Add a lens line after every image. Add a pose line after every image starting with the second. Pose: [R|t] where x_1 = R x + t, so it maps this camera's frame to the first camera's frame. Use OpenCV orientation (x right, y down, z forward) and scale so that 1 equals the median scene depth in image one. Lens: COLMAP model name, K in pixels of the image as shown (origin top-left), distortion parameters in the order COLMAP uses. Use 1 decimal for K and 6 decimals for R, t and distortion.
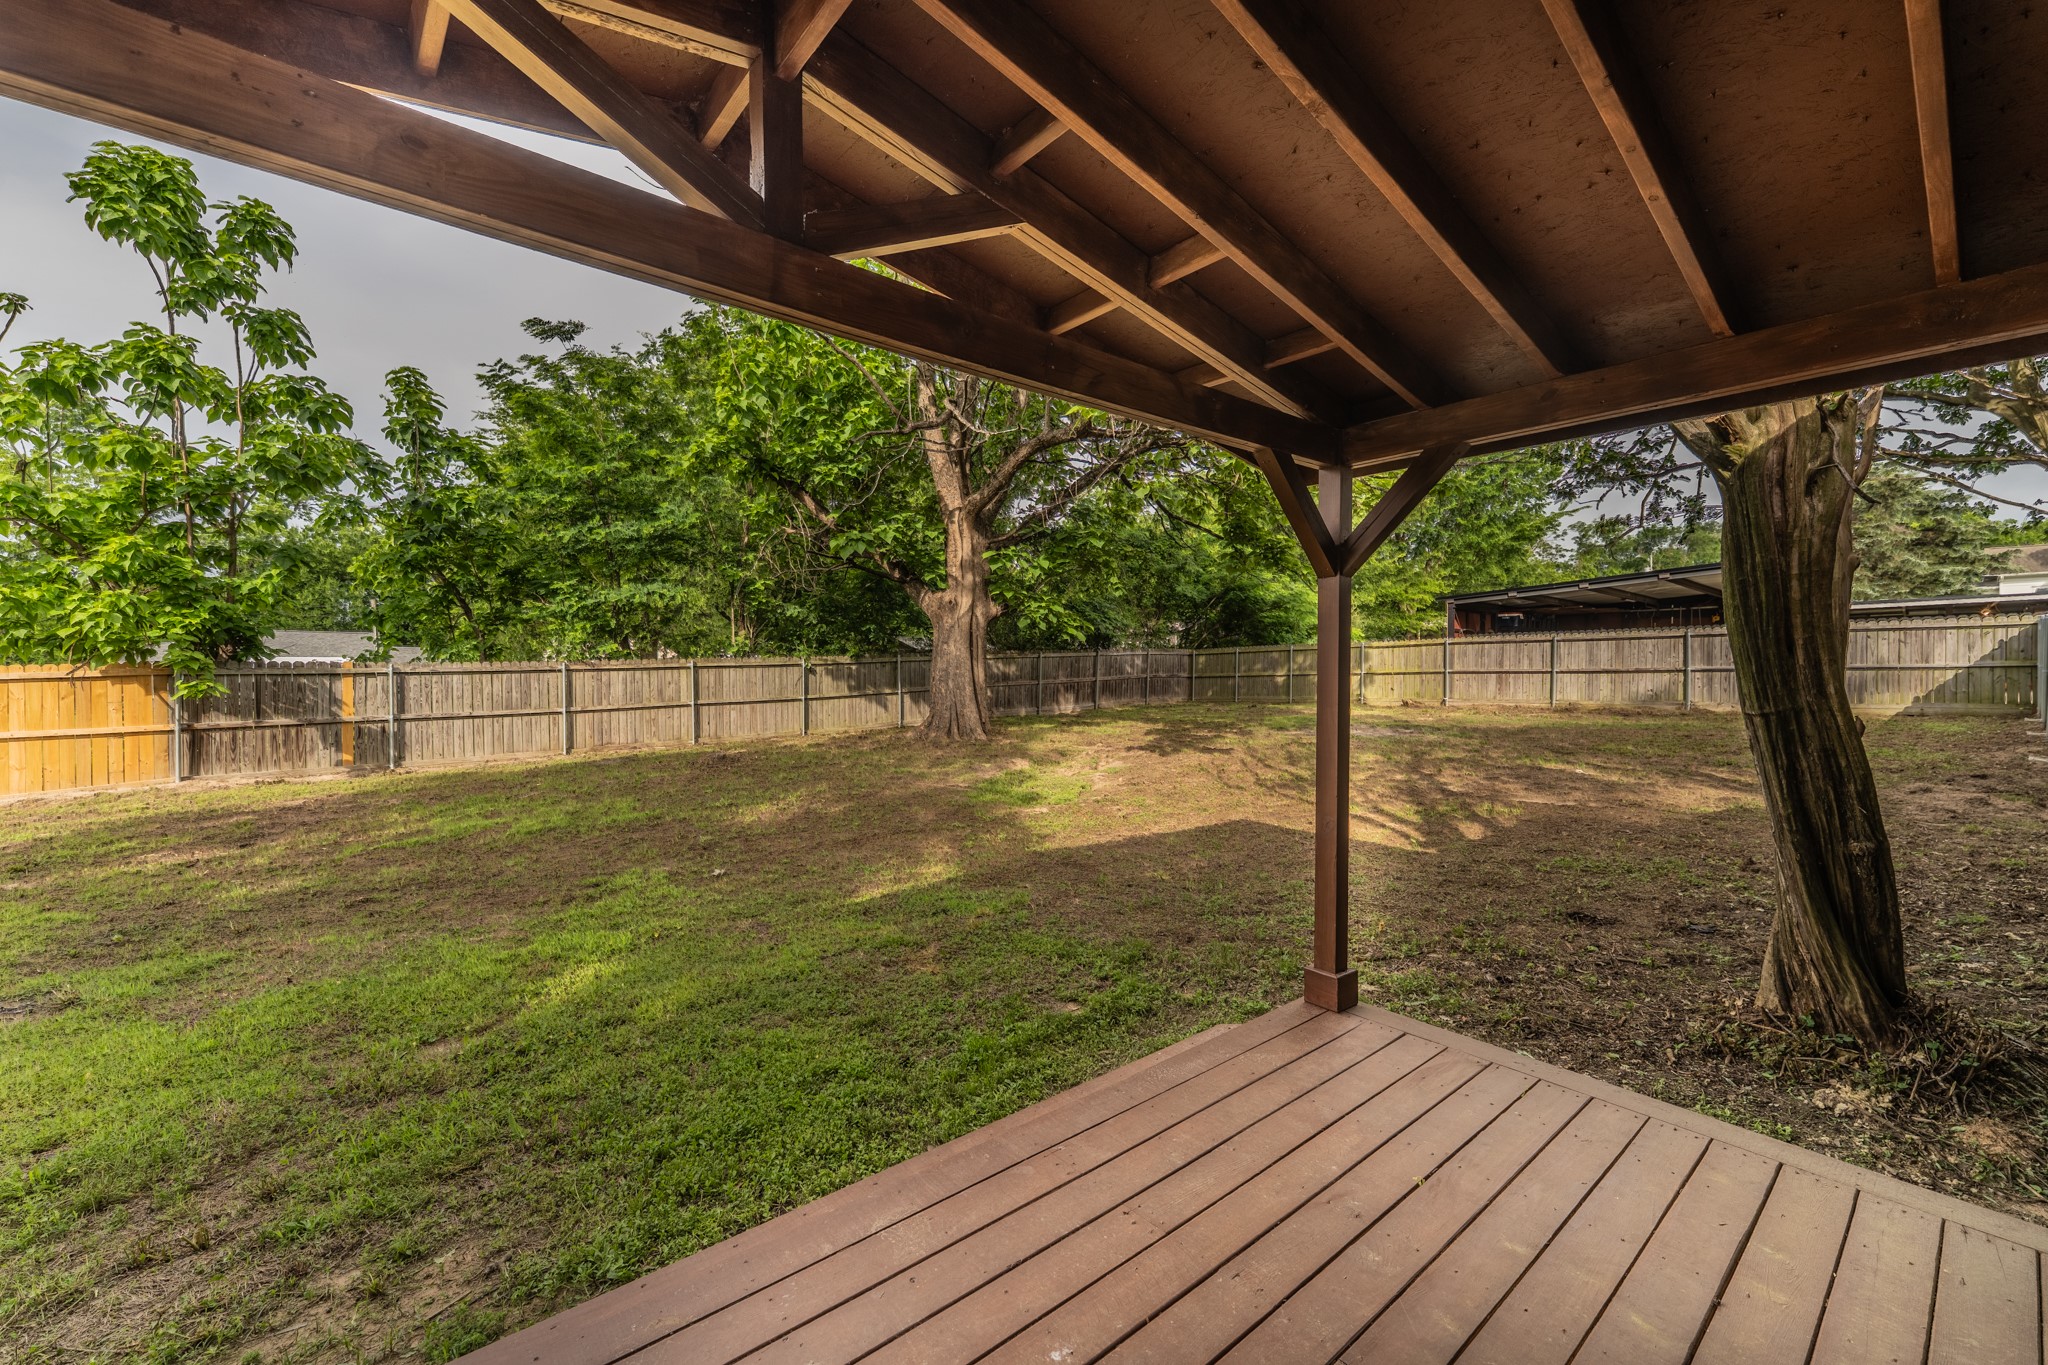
lens RADIAL K [[836.5, 0, 1016.5], [0, 836.5, 675.8], [0, 0, 1]] dist [0.002334, 0.000319]
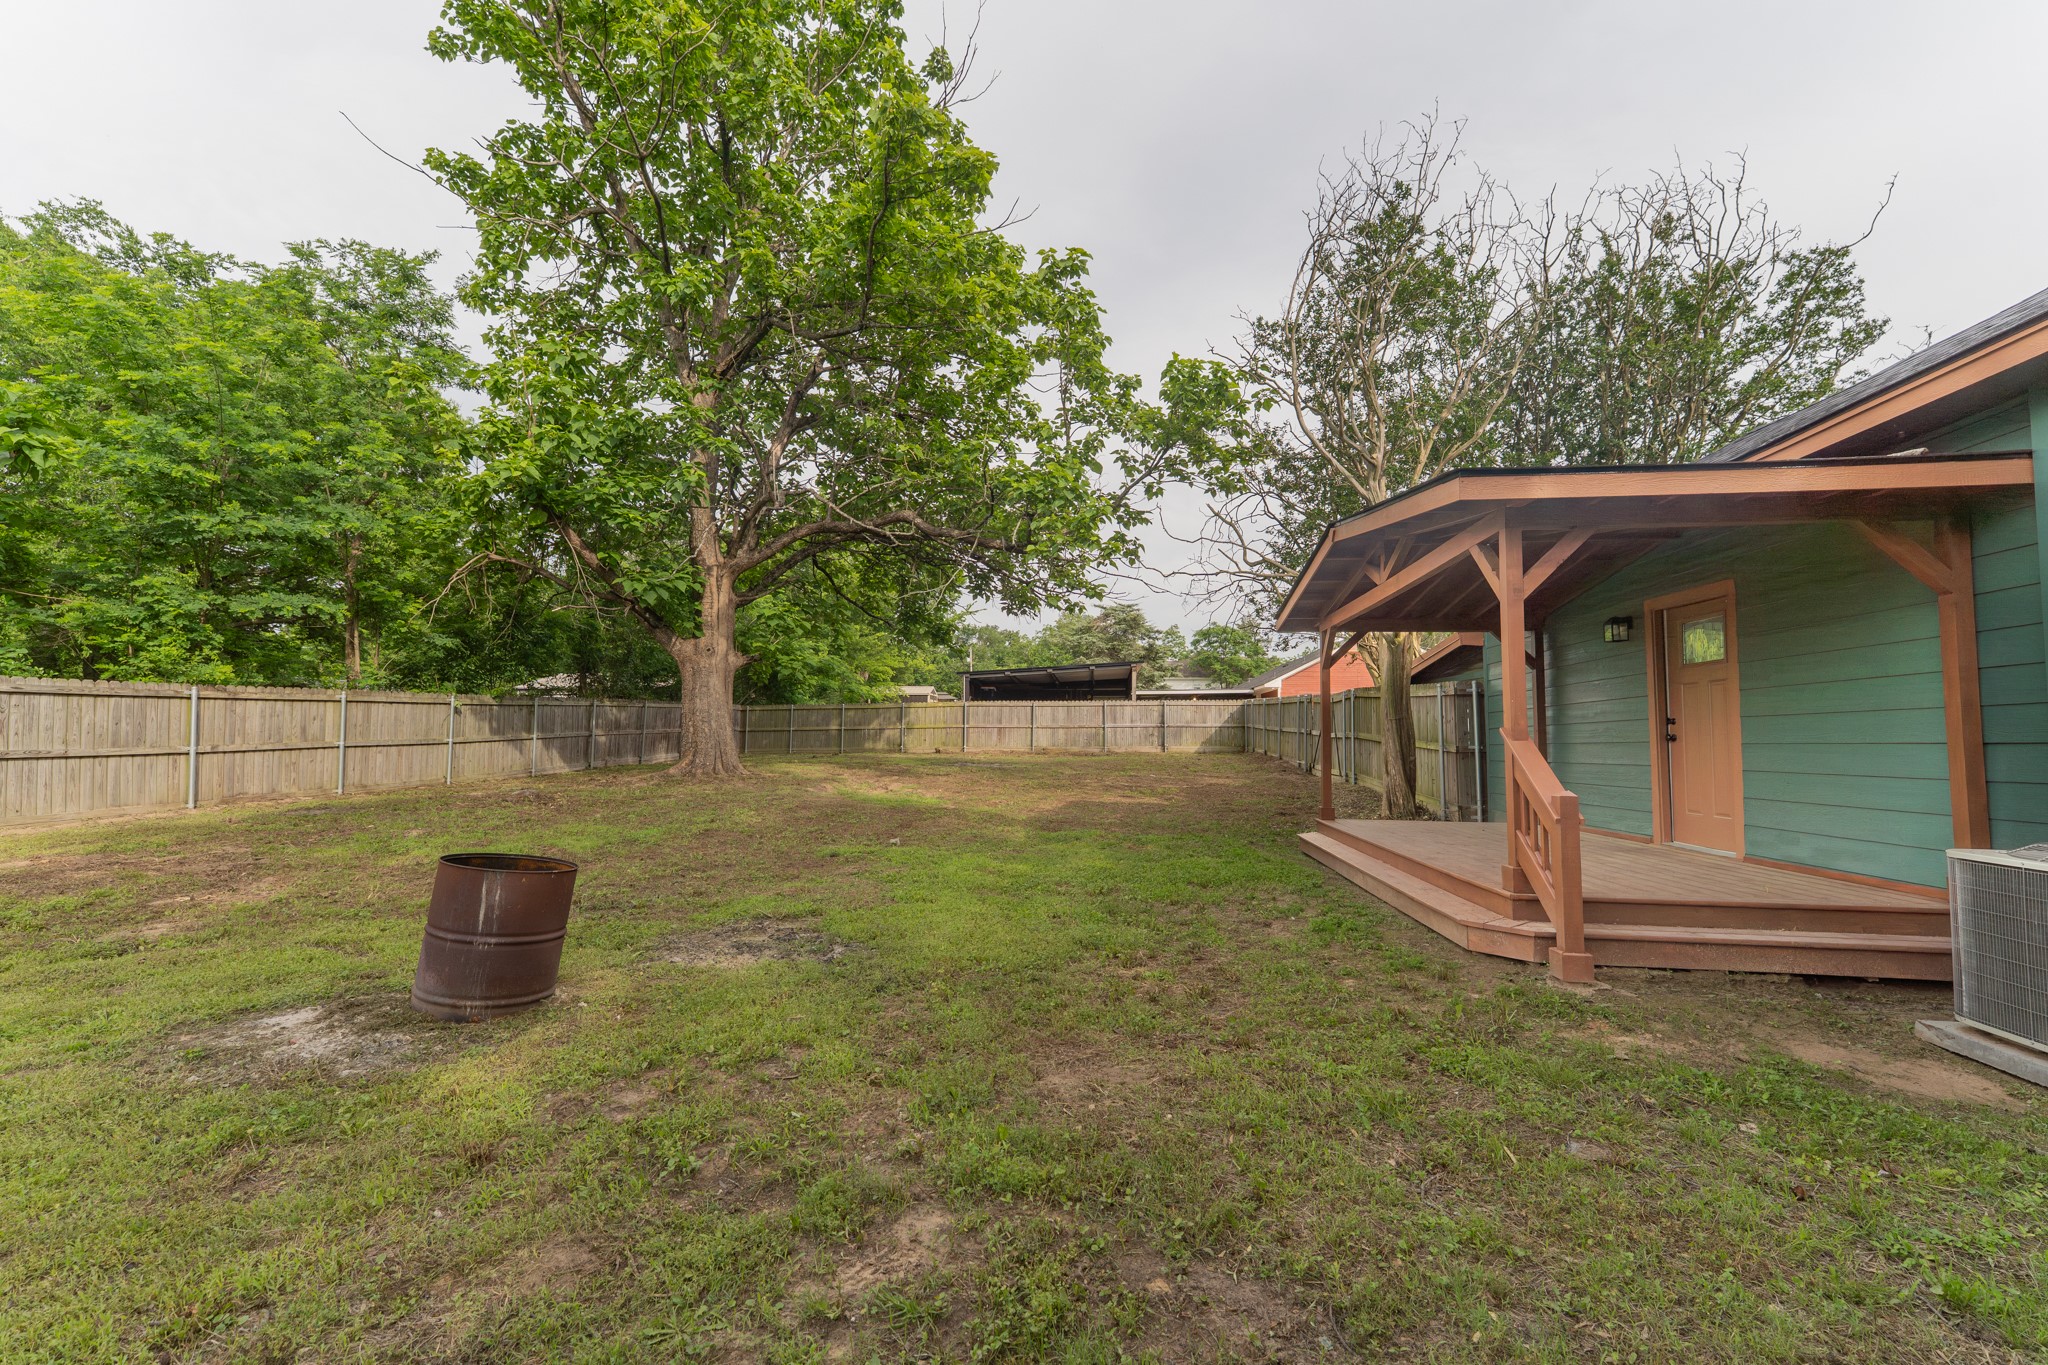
lens RADIAL K [[836.5, 0, 1036.2], [0, 836.5, 679.1], [0, 0, 1]] dist [0.002334, 0.000319]
pose [[0.709110, 0.056984, 0.702792, -0.501572], [-0.003782, 0.997022, -0.077025, 0.031159], [-0.705088, 0.051961, 0.707214, -0.066109]]
